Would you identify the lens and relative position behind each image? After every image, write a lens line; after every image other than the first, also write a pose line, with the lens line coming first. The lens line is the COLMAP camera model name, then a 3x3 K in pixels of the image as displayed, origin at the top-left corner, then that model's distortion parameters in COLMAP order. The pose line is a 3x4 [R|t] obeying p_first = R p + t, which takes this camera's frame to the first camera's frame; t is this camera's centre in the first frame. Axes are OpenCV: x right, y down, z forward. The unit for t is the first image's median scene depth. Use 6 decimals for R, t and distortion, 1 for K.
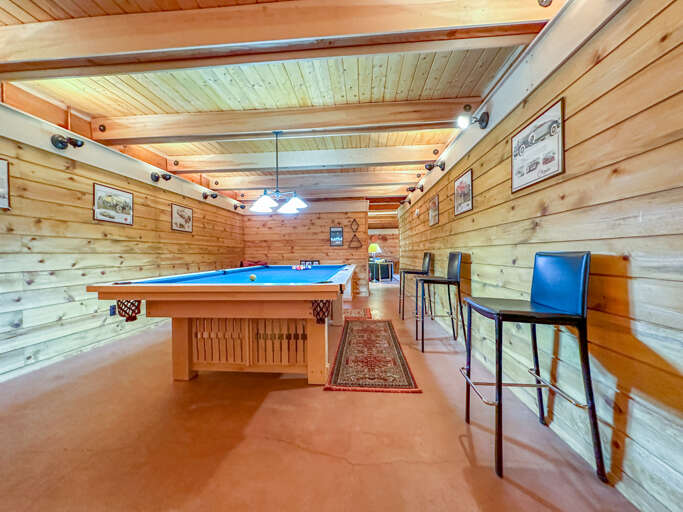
lens RADIAL K [[271.8, 0, 341.5], [0, 271.8, 256.0], [0, 0, 1]] dist [-0.001808, -0.000032]
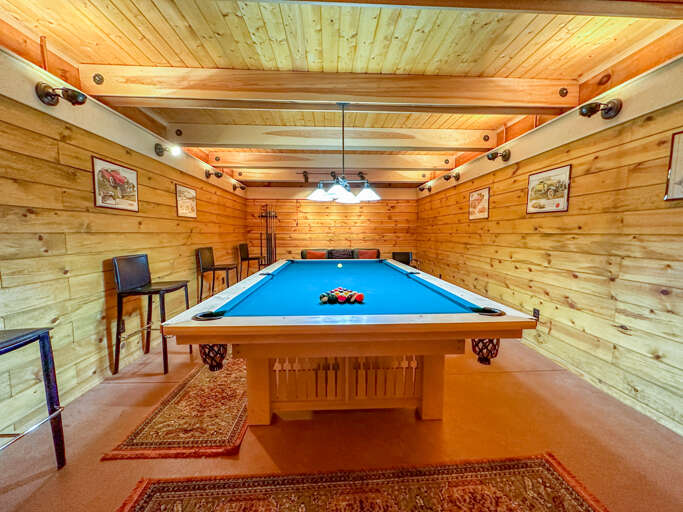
lens RADIAL K [[271.8, 0, 341.5], [0, 271.8, 256.0], [0, 0, 1]] dist [-0.001808, -0.000032]
pose [[-0.991991, 0.024137, -0.123983, -0.112744], [0.012413, 0.995450, 0.094479, -0.076555], [0.125699, 0.092183, -0.987776, 1.734477]]
